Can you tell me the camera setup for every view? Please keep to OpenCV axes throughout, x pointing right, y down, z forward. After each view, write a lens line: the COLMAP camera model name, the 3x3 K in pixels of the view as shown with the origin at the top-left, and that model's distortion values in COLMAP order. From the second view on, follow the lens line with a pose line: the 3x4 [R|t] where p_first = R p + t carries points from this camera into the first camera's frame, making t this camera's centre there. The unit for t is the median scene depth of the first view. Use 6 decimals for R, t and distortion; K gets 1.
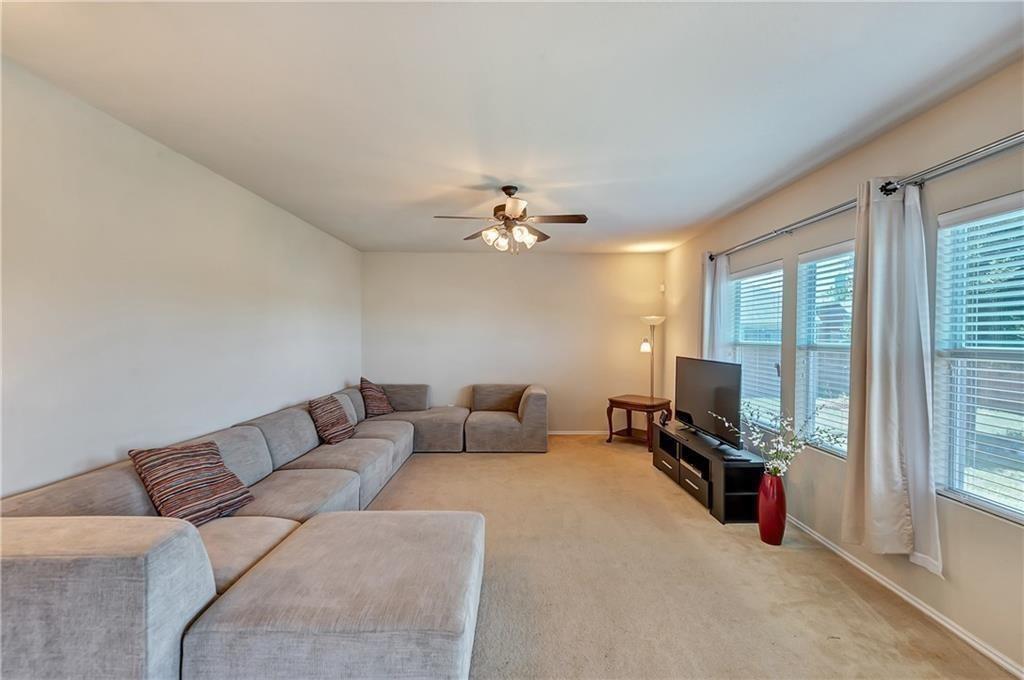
lens RADIAL K [[414.7, 0, 517.4], [0, 414.7, 340.0], [0, 0, 1]] dist [0.017325, -0.004802]
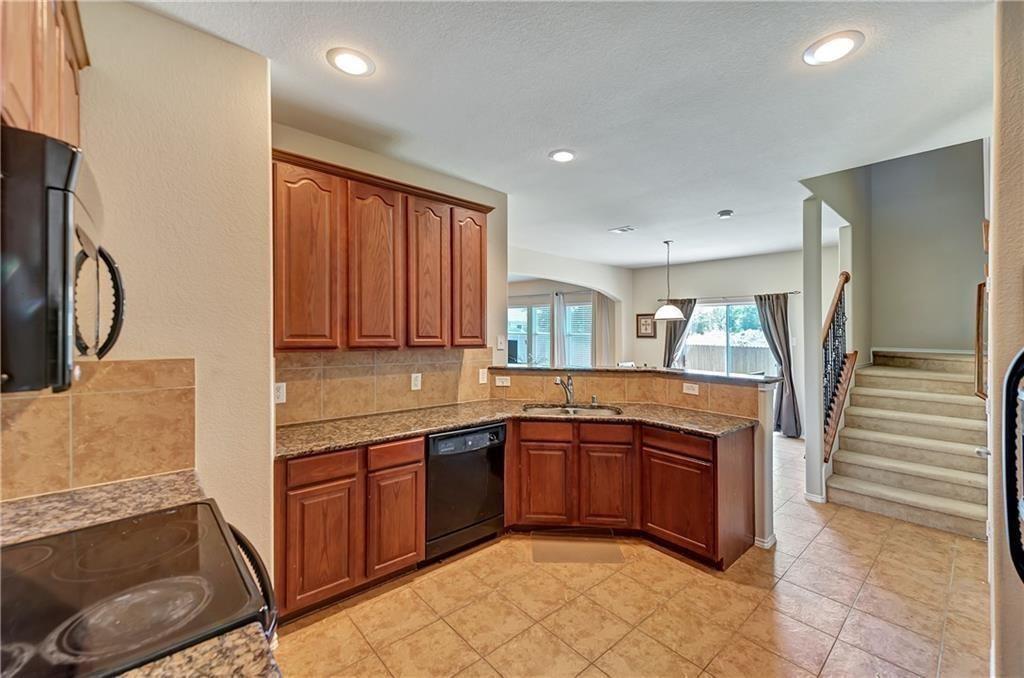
lens RADIAL K [[414.7, 0, 521.4], [0, 414.7, 331.6], [0, 0, 1]] dist [0.017325, -0.004802]
pose [[0.740256, 0.004319, 0.672311, -1.405107], [-0.006215, 0.999981, 0.000418, -0.004502], [-0.672296, -0.004488, 0.740269, -1.170825]]
